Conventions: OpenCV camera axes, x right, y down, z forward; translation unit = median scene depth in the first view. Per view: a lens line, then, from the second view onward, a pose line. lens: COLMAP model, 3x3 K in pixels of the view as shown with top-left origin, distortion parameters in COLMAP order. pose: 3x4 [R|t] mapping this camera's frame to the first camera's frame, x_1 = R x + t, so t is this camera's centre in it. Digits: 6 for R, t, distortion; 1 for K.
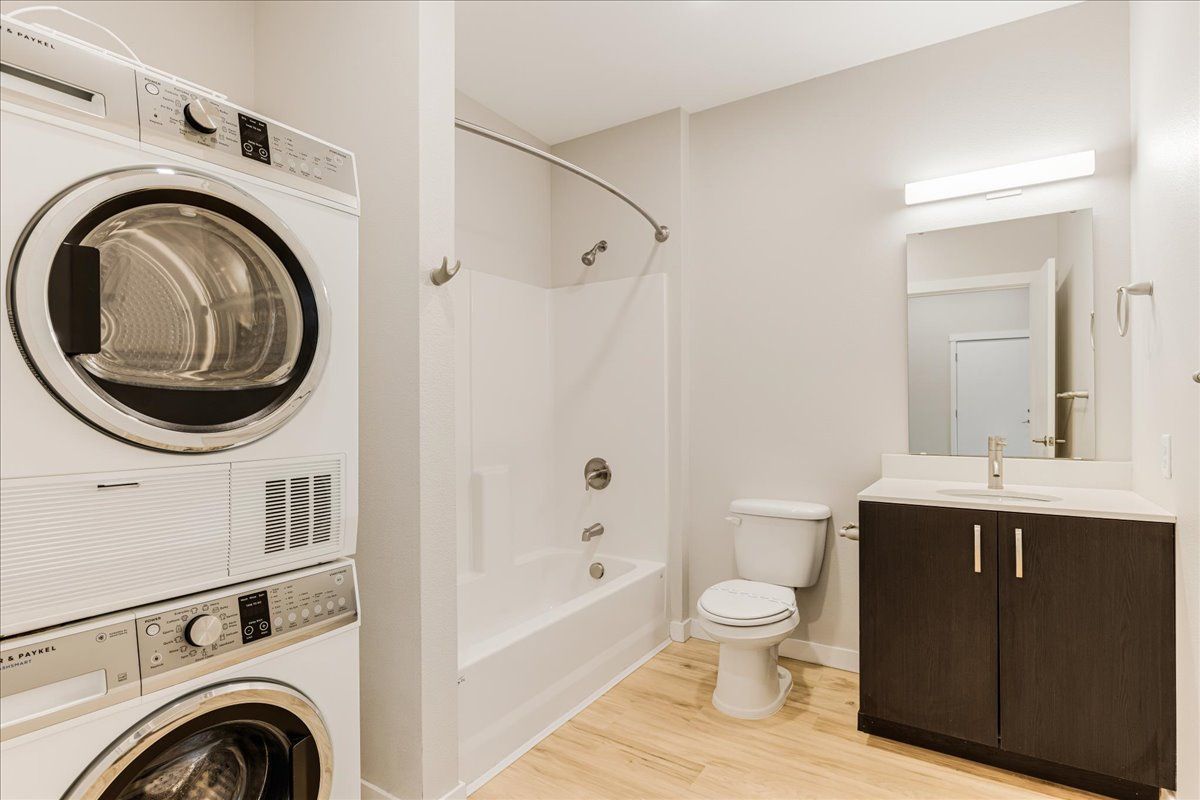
lens RADIAL K [[604.2, 0, 599.5], [0, 604.2, 410.9], [0, 0, 1]] dist [-0.003245, -0.000091]
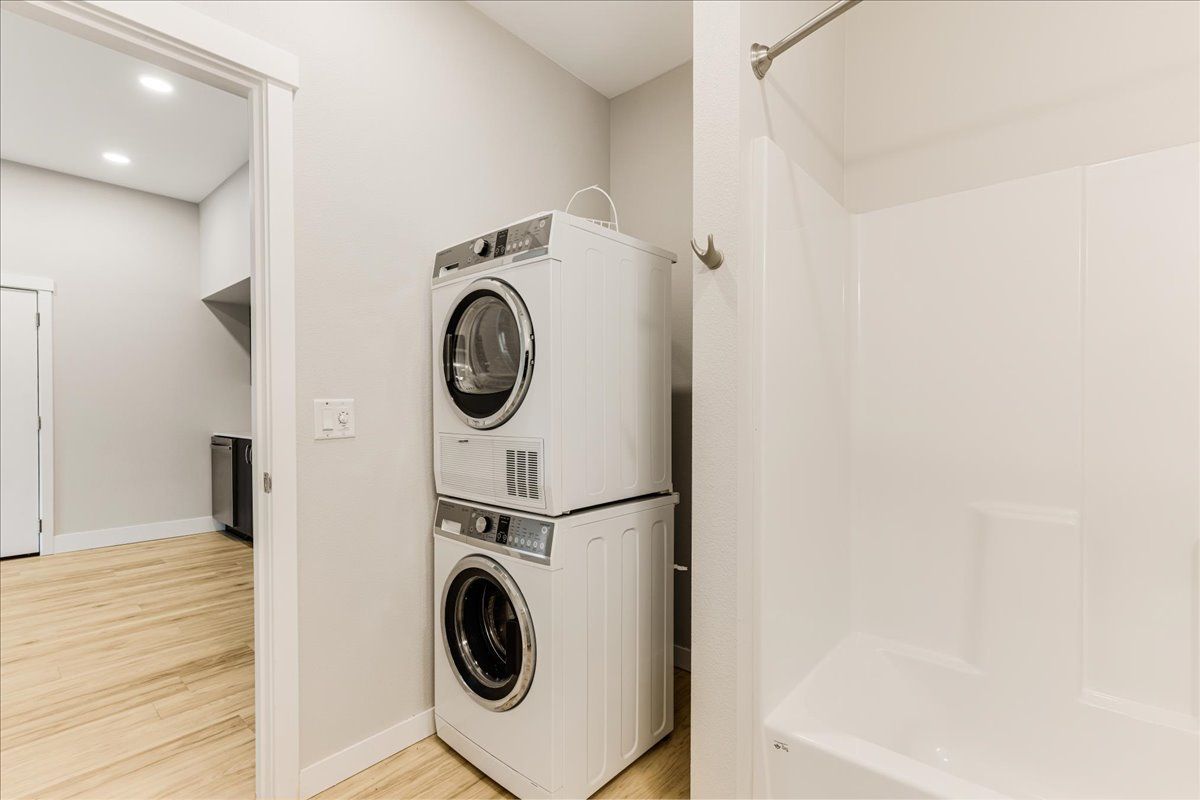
lens RADIAL K [[541.0, 0, 605.8], [0, 541.0, 405.6], [0, 0, 1]] dist [0.002408, 0.000132]
pose [[-0.147999, 0.011173, -0.988924, 0.825302], [0.000028, 0.999936, 0.011294, -0.018737], [0.988987, 0.001644, -0.147990, 1.434477]]
